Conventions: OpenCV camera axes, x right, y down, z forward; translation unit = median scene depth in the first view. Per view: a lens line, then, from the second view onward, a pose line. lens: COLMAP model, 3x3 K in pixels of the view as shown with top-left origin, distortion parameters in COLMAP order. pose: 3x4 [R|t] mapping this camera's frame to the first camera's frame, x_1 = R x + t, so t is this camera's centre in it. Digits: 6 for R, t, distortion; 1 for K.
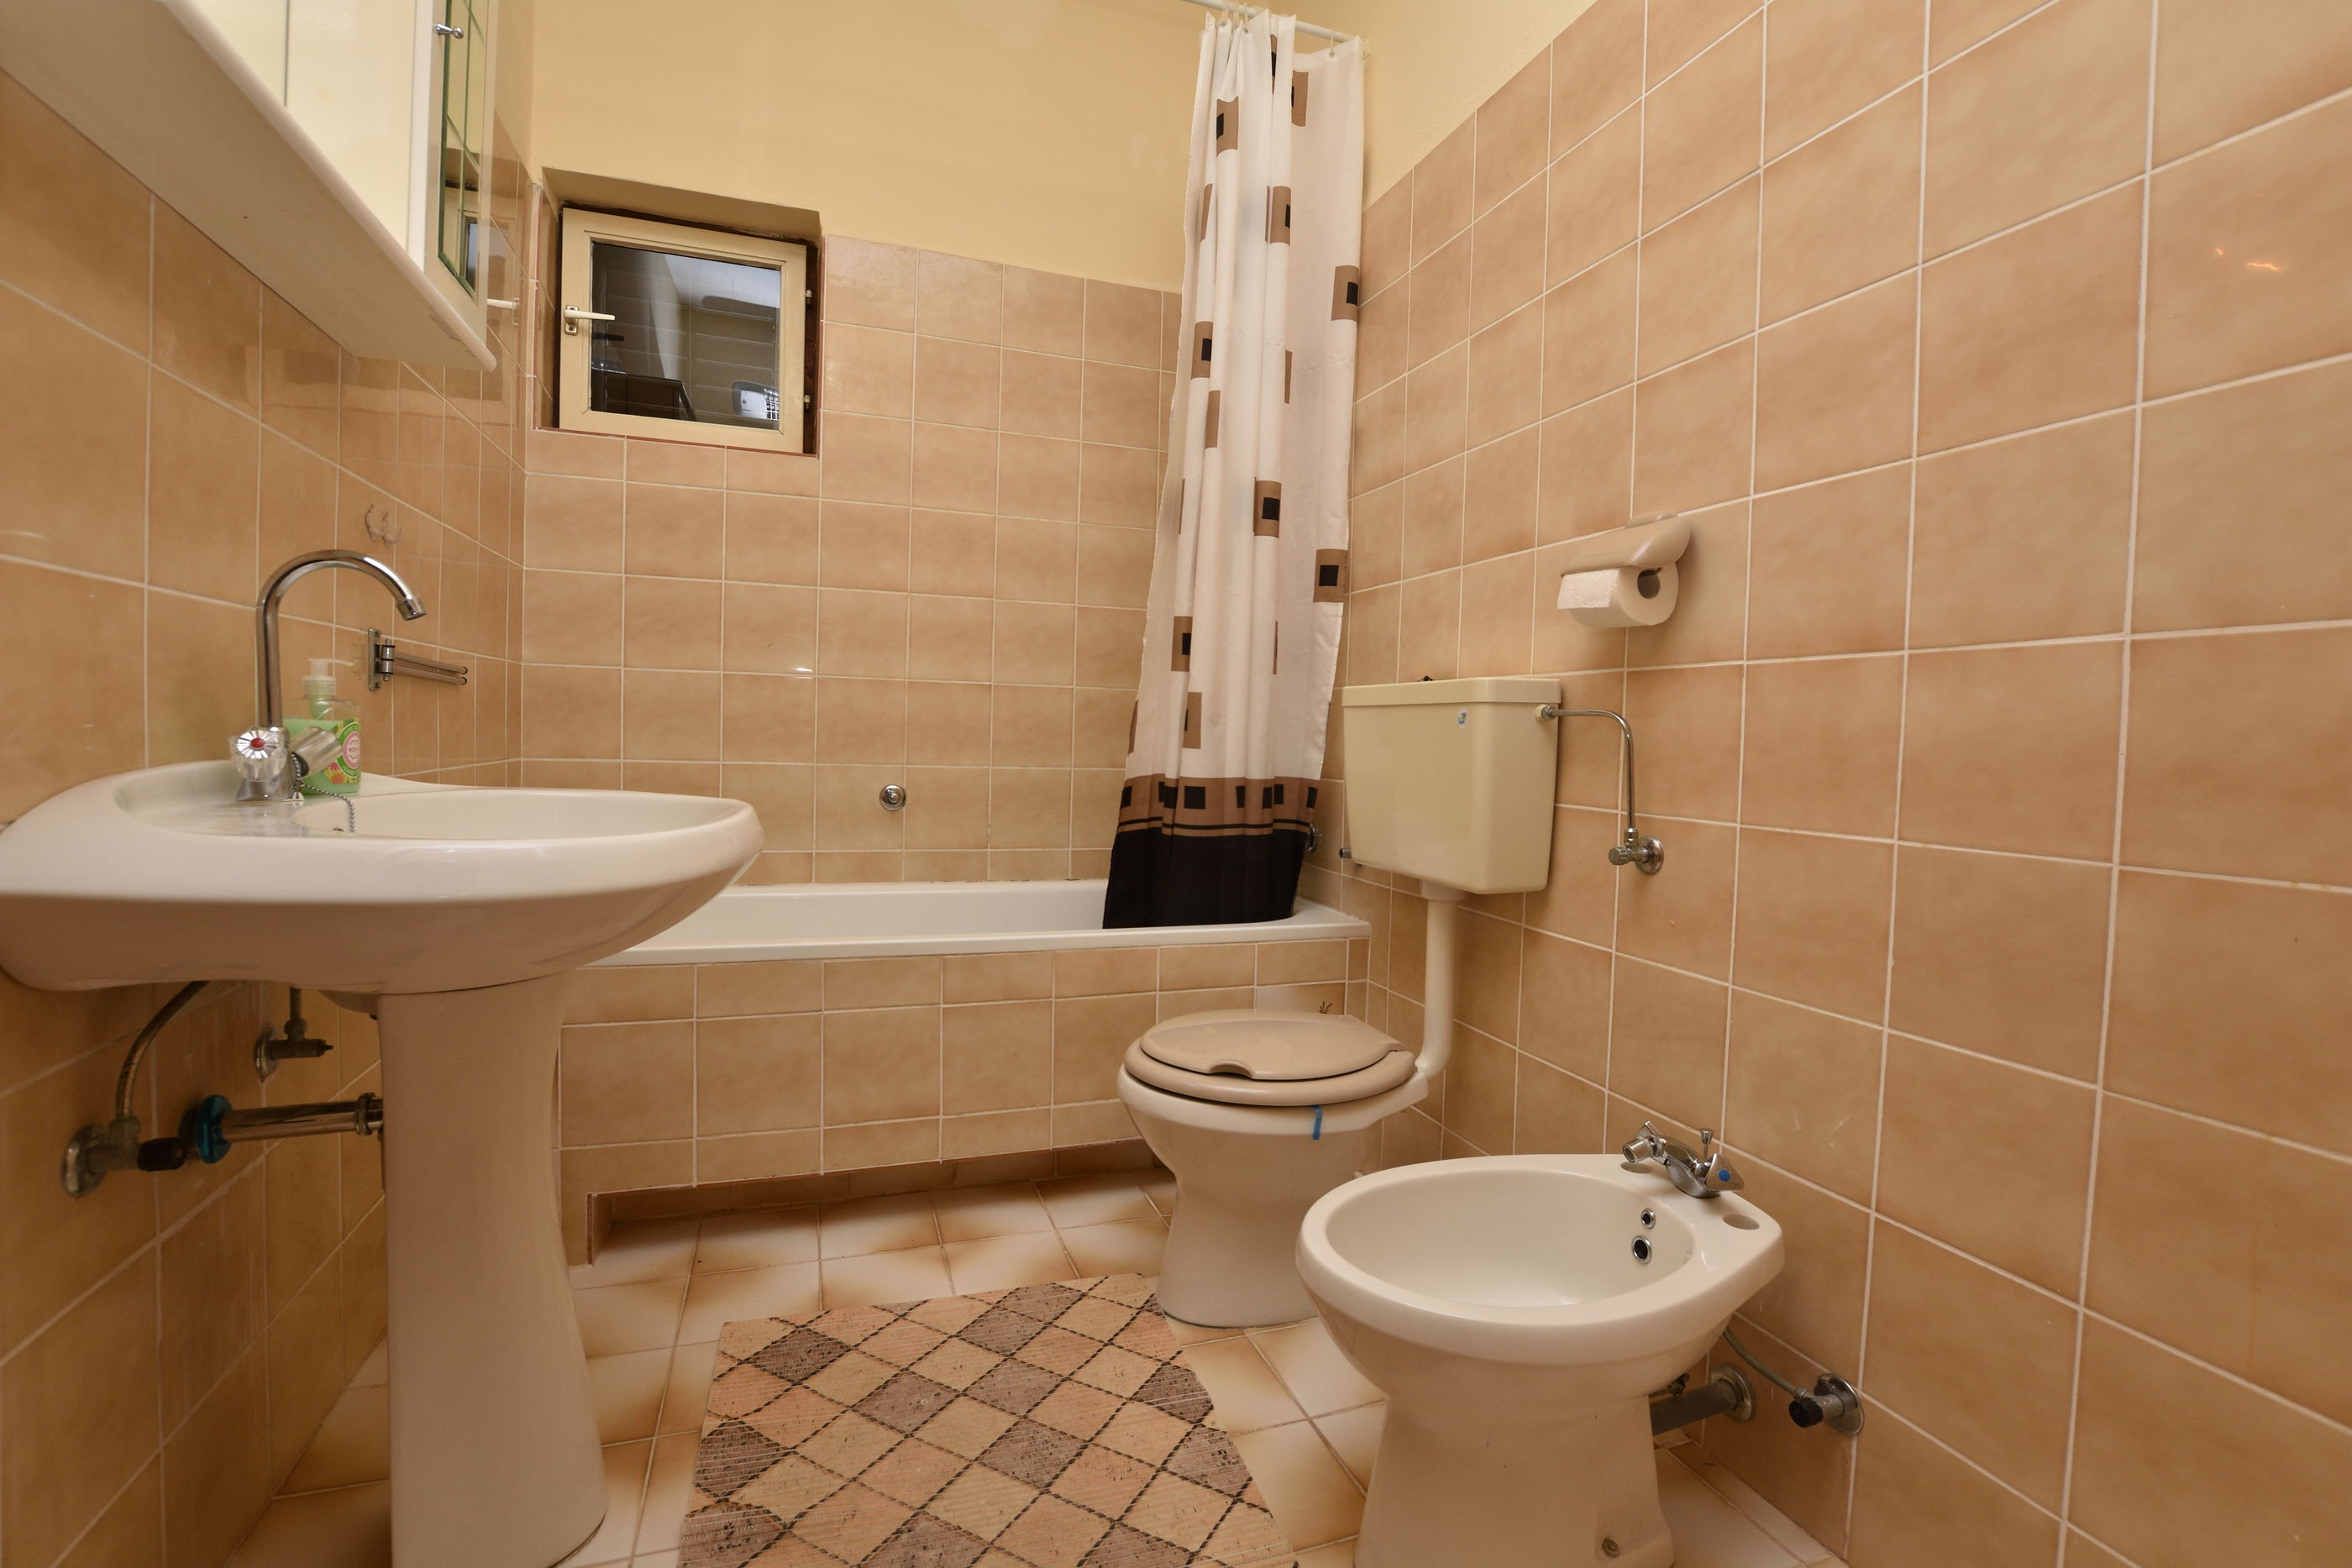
lens RADIAL K [[1030.9, 0, 1177.5], [0, 1030.9, 777.0], [0, 0, 1]] dist [-0.031562, 0.002917]
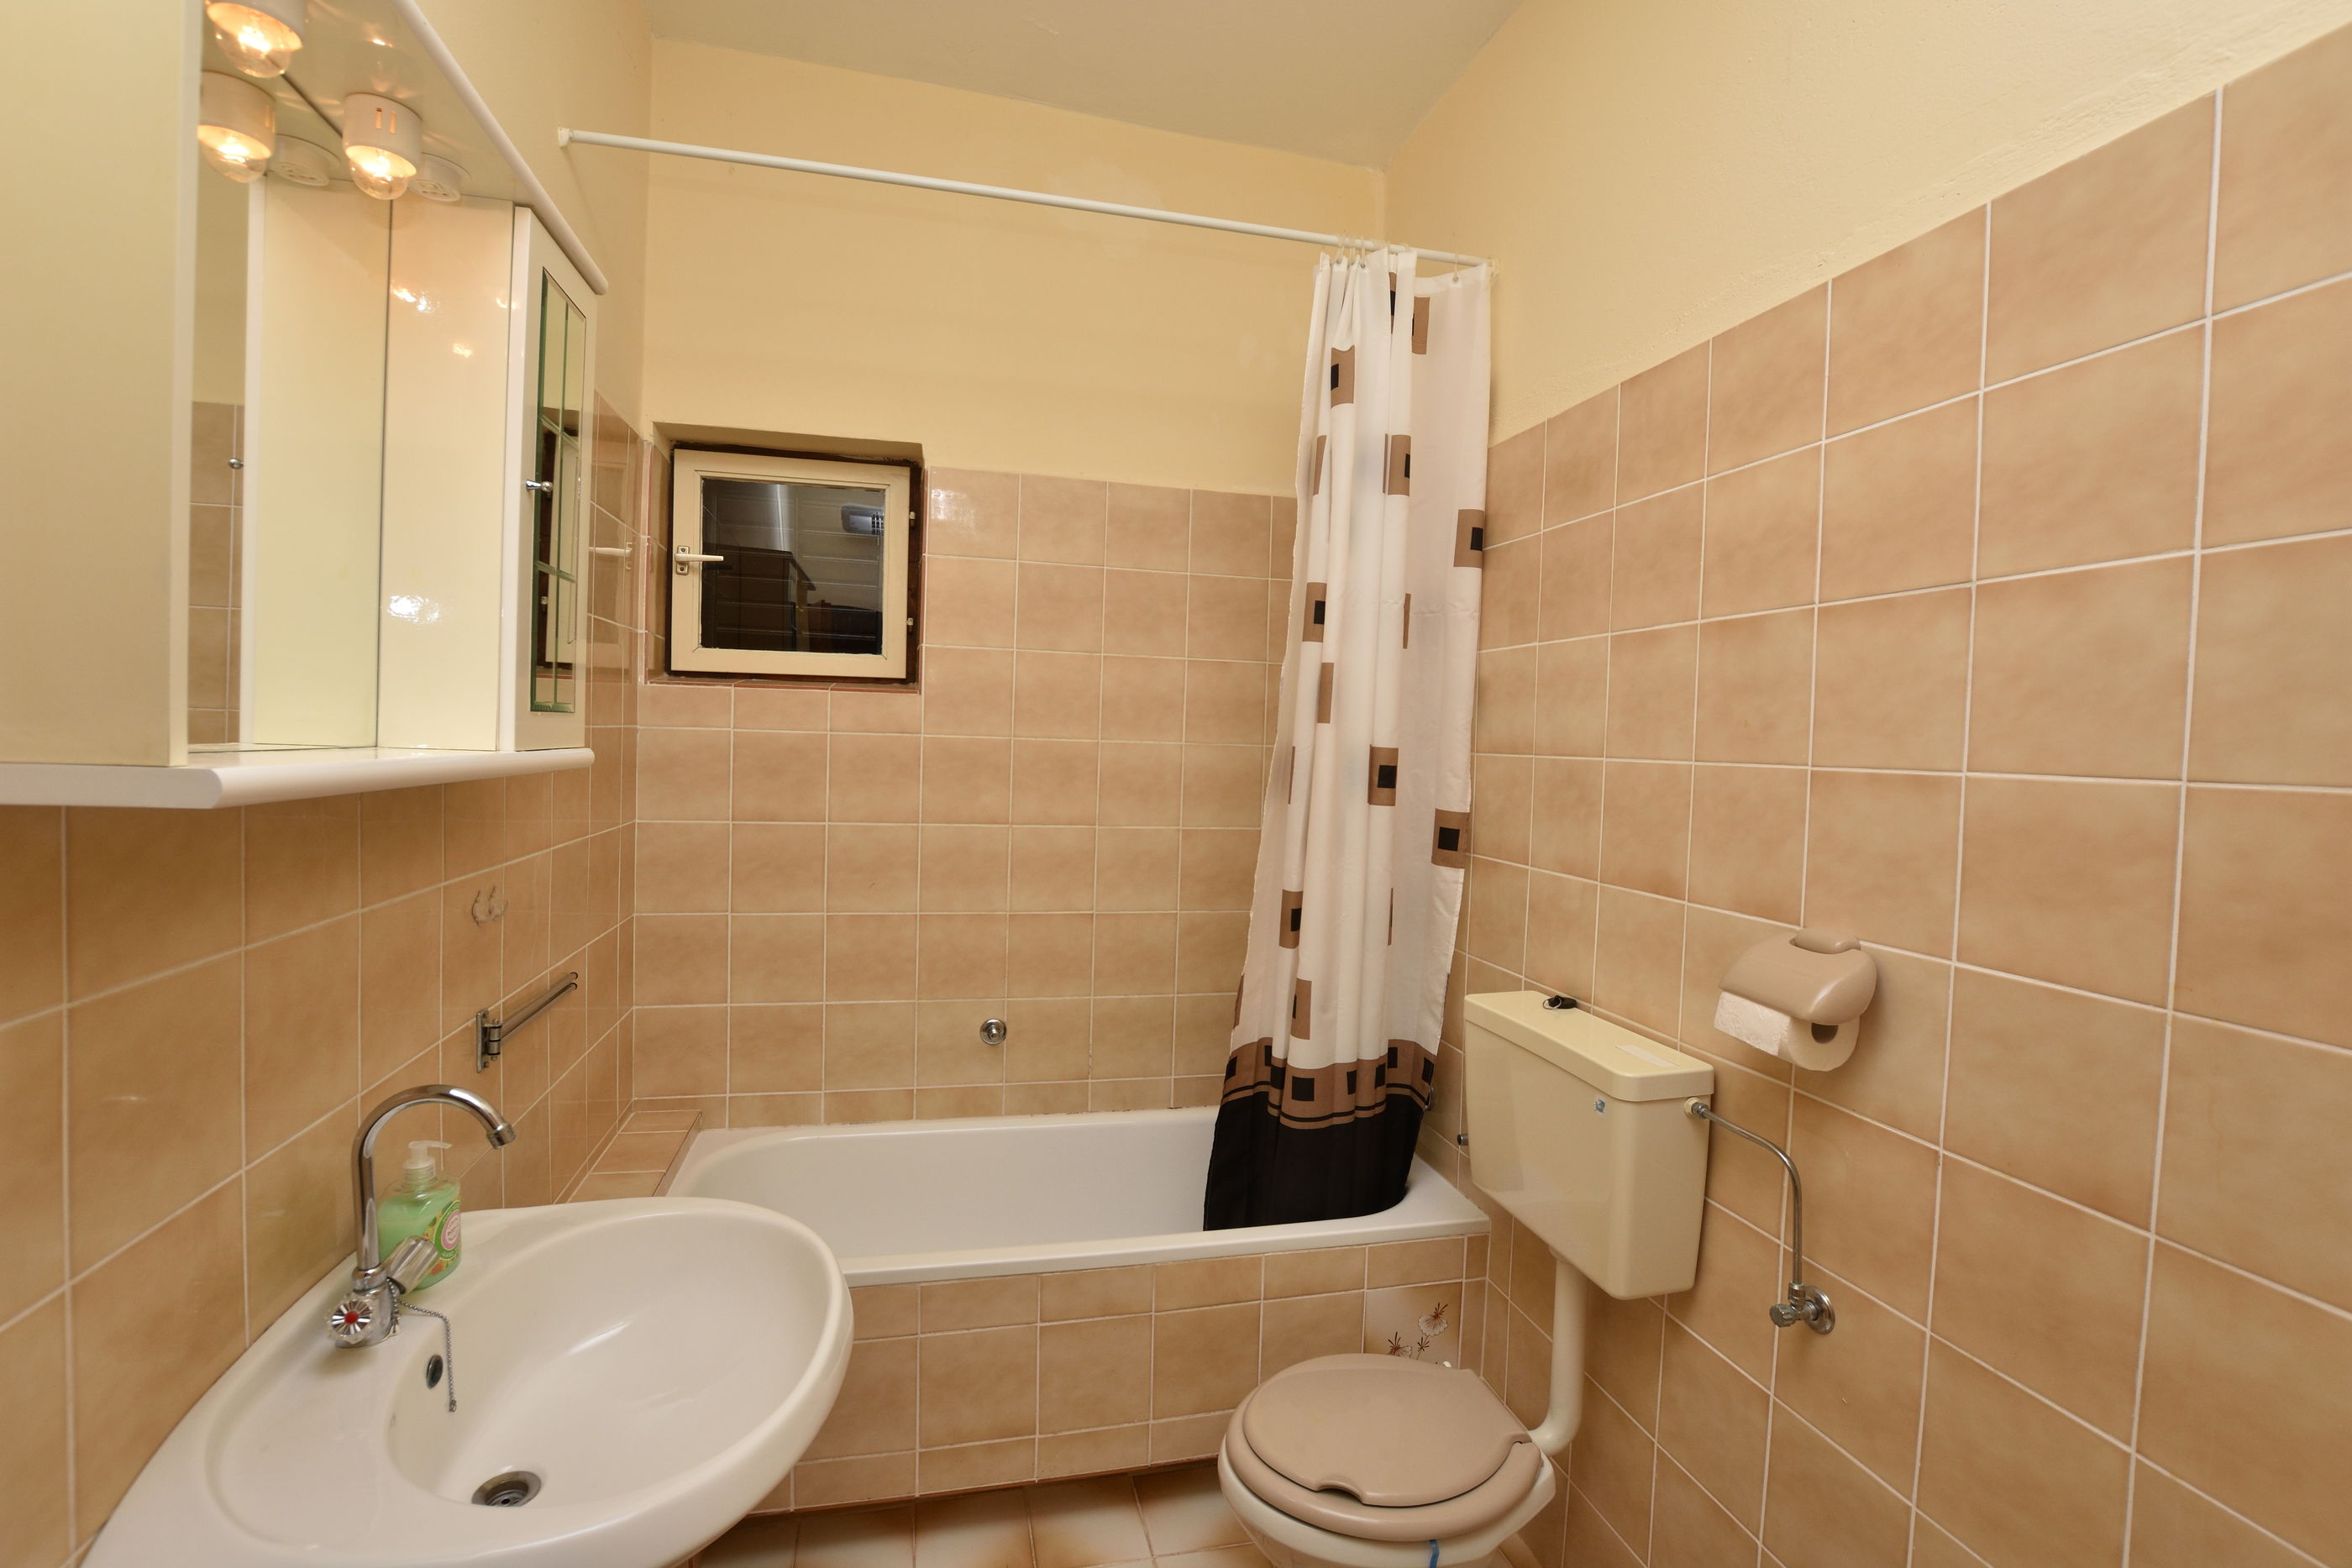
lens RADIAL K [[1030.9, 0, 1174.8], [0, 1030.9, 778.8], [0, 0, 1]] dist [-0.031562, 0.002917]
pose [[0.994587, 0.006510, -0.103705, -0.004452], [-0.007058, 0.999963, -0.004919, -0.259626], [0.103669, 0.005625, 0.994596, 0.045730]]
